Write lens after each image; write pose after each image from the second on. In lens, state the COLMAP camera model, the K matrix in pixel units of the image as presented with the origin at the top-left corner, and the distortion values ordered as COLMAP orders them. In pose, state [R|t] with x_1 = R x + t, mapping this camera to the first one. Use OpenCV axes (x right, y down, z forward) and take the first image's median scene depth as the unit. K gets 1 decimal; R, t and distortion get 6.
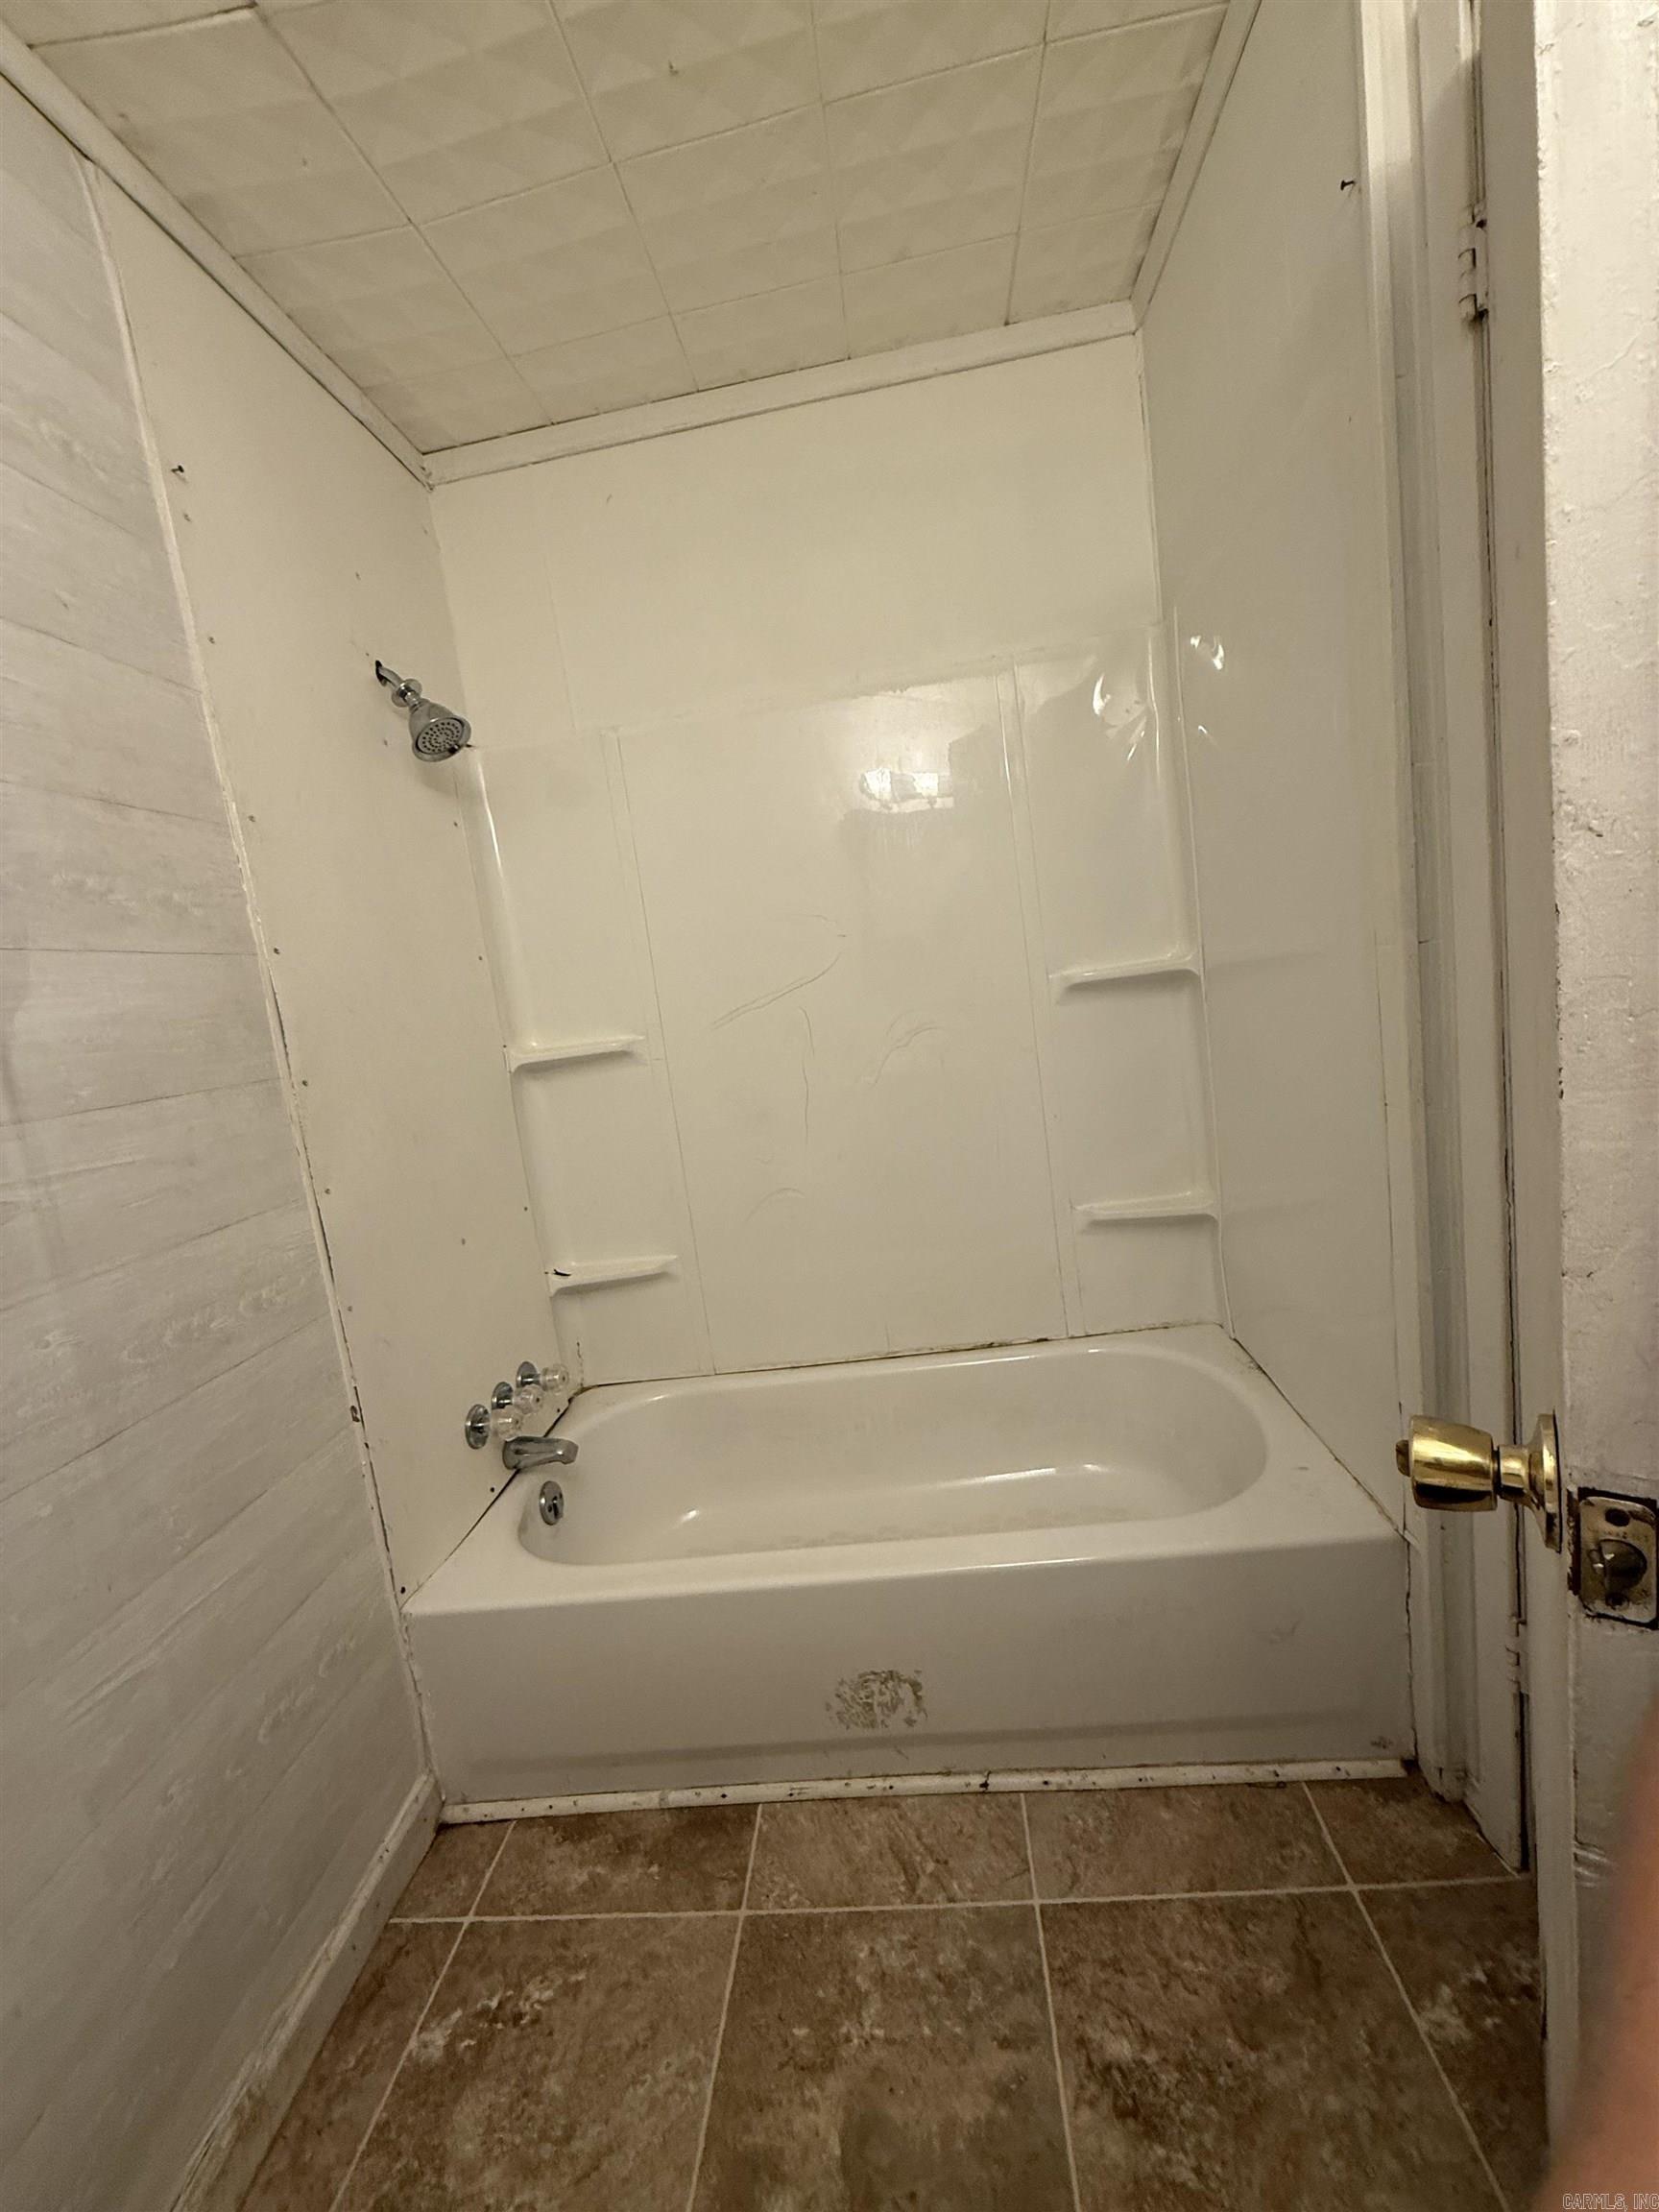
lens RADIAL K [[886.1, 0, 826.7], [0, 886.1, 1098.2], [0, 0, 1]] dist [-0.001093, 0.000807]
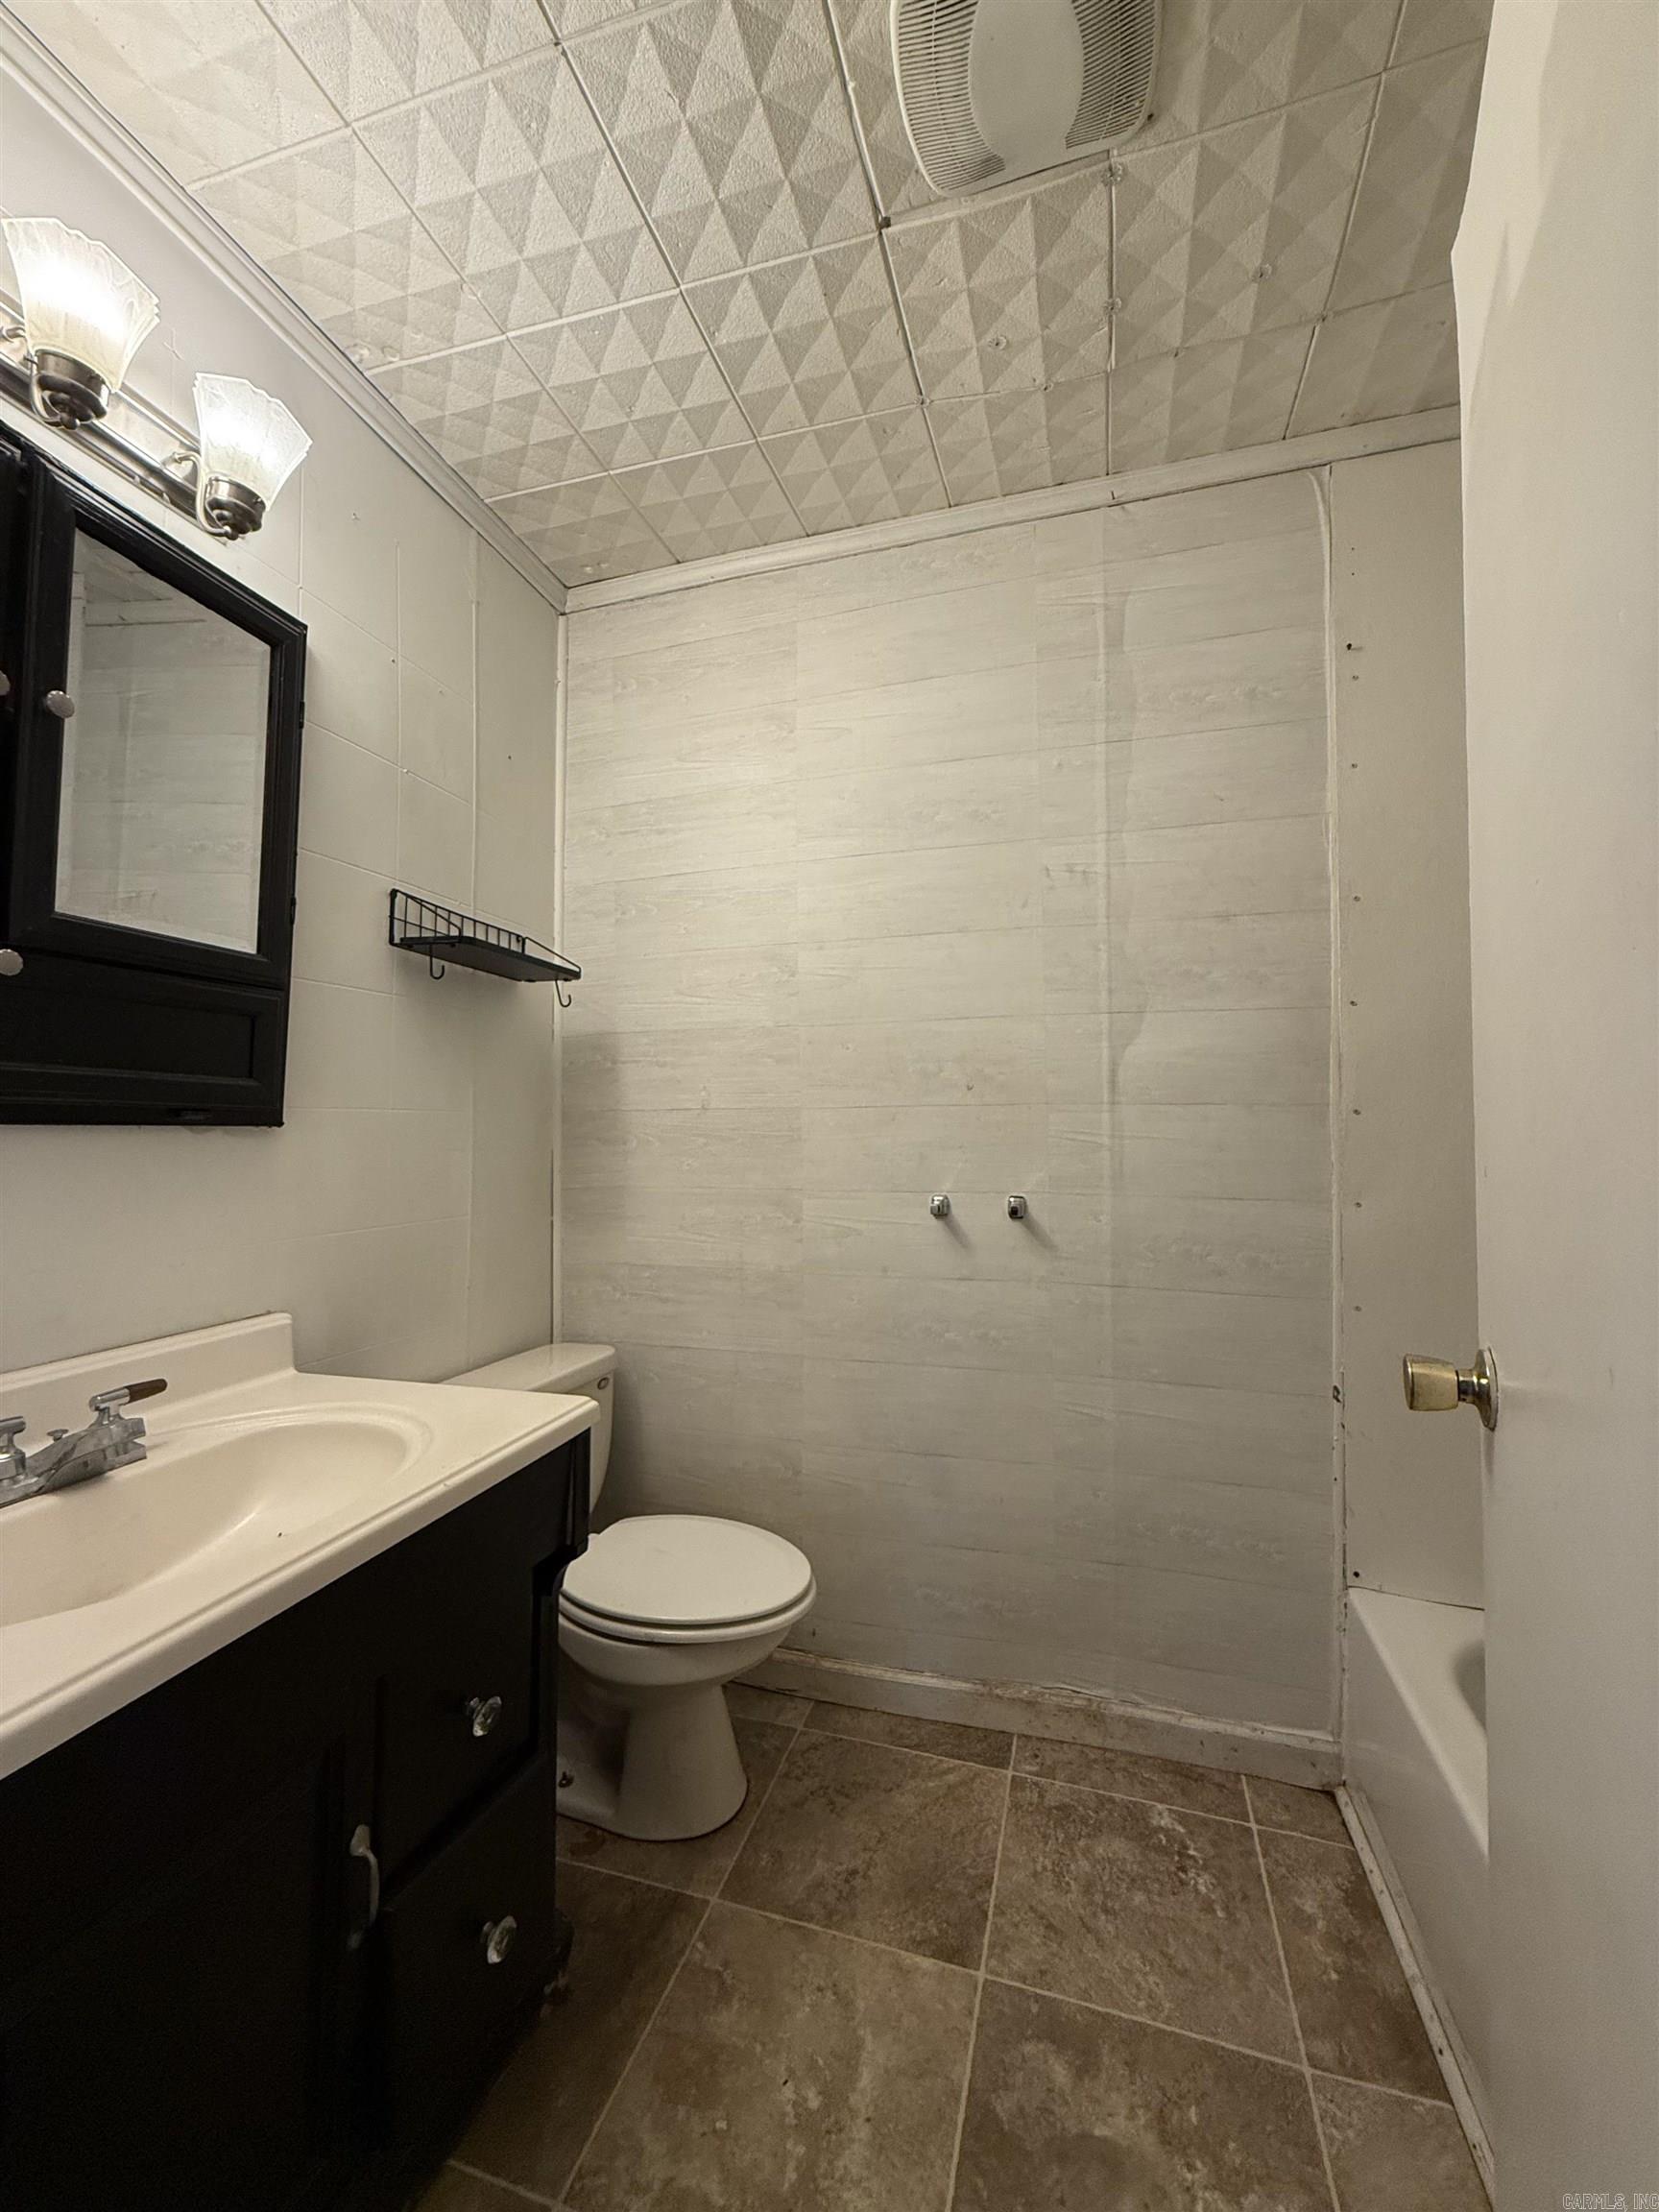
lens RADIAL K [[886.1, 0, 832.1], [0, 886.1, 1101.1], [0, 0, 1]] dist [-0.001093, 0.000807]
pose [[-0.207698, 0.104926, -0.972549, 0.833462], [-0.110262, 0.985383, 0.129858, -0.124547], [0.971959, 0.134206, -0.193092, 0.611071]]
